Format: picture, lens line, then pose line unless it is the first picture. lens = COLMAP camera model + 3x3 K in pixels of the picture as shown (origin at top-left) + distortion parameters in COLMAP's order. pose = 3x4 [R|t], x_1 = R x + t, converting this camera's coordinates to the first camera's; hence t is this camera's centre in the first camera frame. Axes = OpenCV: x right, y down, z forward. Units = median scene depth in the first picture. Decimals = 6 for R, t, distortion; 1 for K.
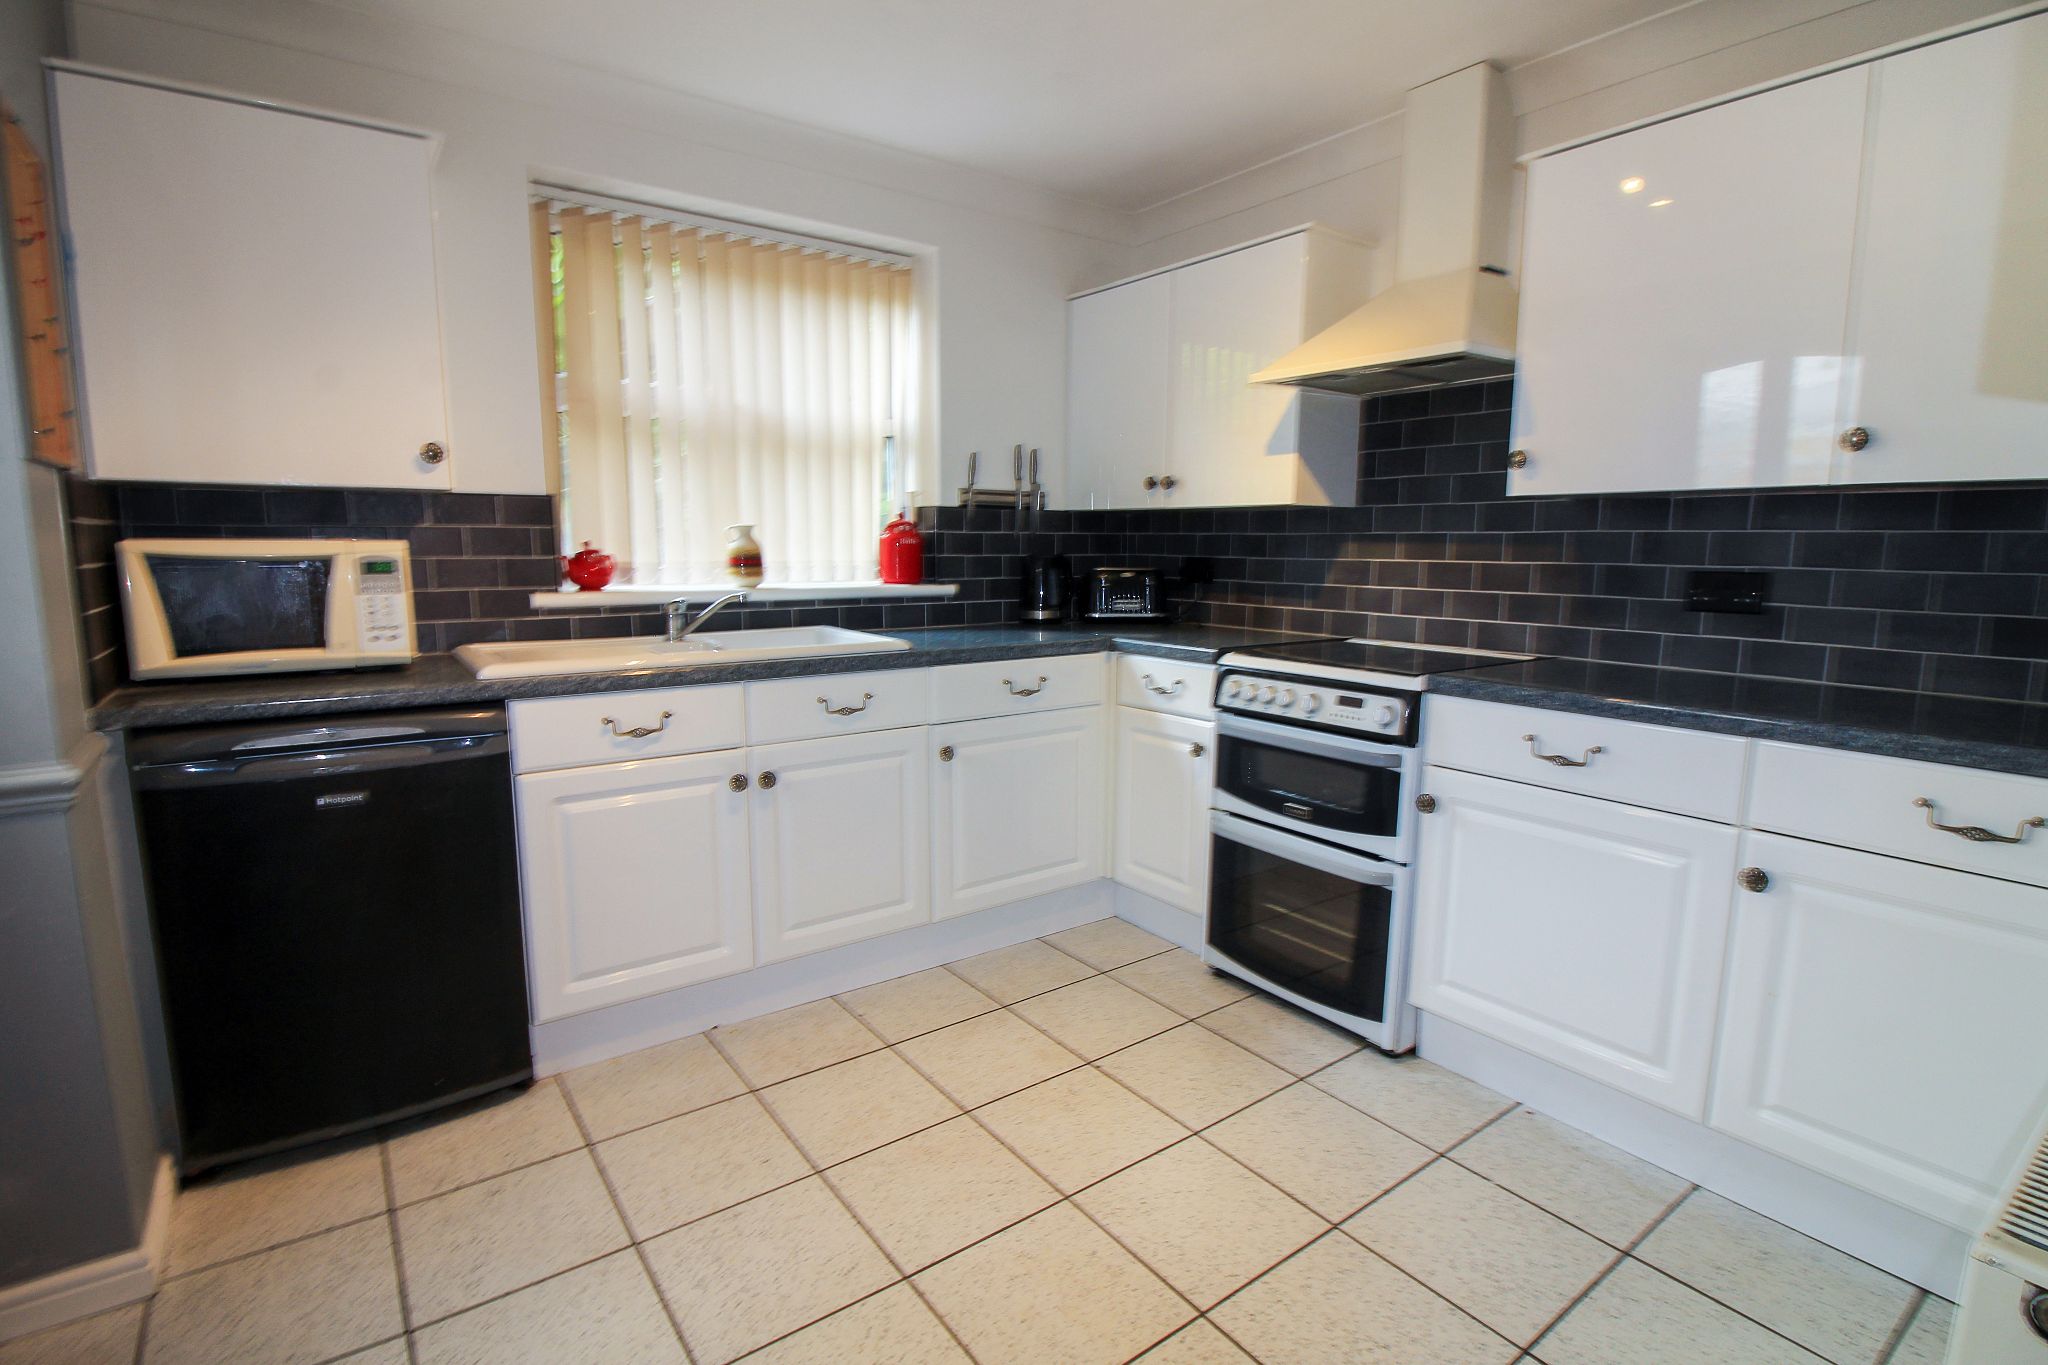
lens RADIAL K [[990.3, 0, 1025.8], [0, 990.3, 683.3], [0, 0, 1]] dist [0.008516, -0.001126]
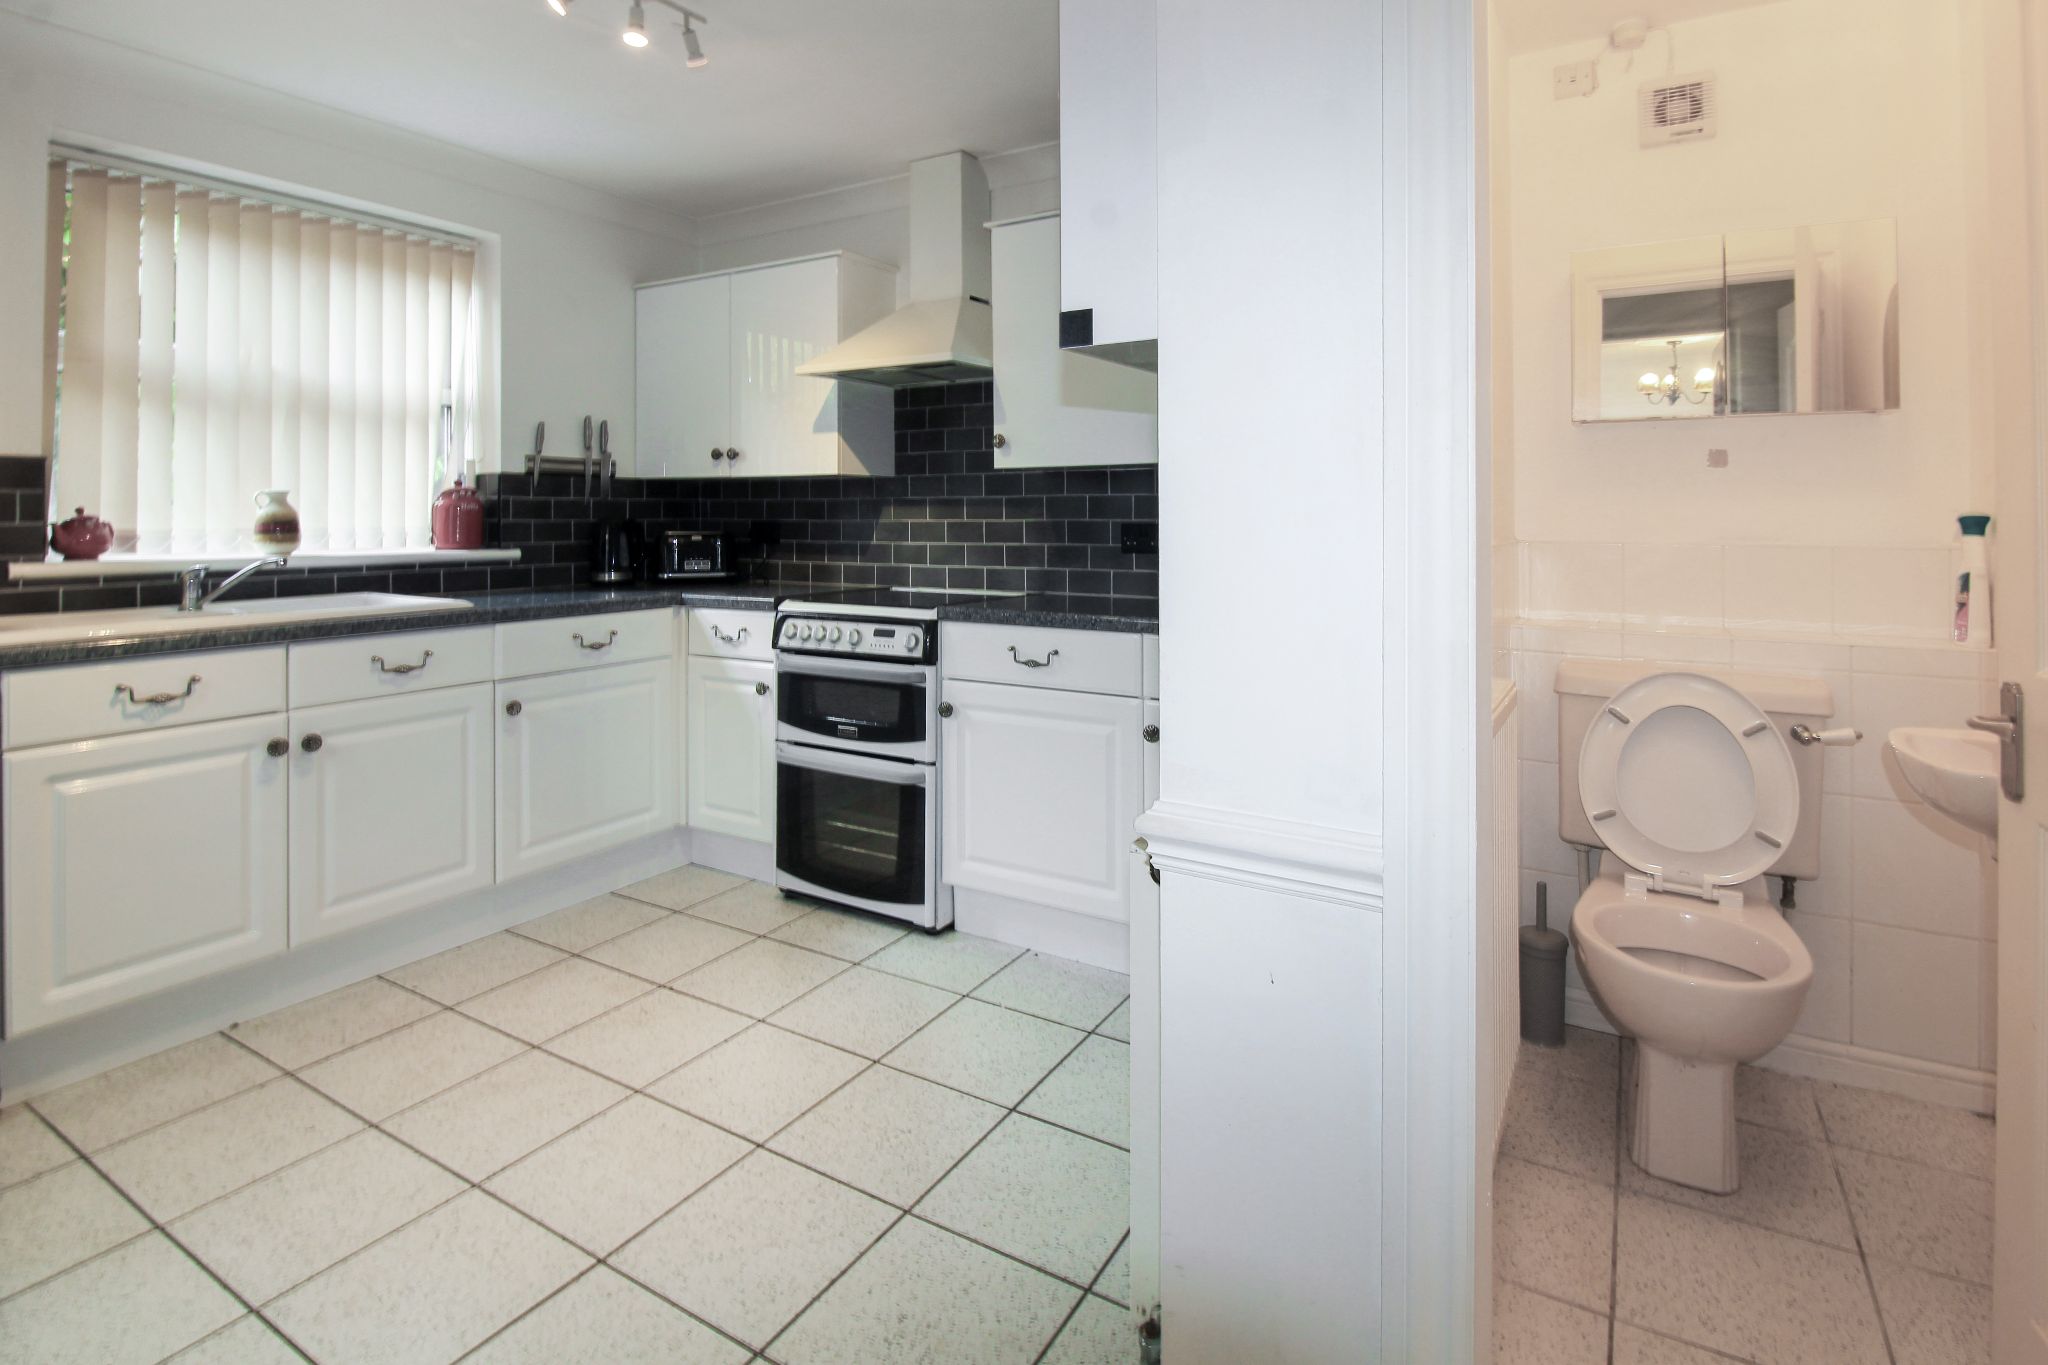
lens RADIAL K [[1019.3, 0, 1027.0], [0, 1019.3, 515.6], [0, 0, 1]] dist [-0.001738, -0.004230]
pose [[0.921100, -0.007538, 0.389252, 0.002889], [0.062955, 0.989538, -0.129810, 0.043444], [-0.384201, 0.144074, 0.911939, -0.201346]]
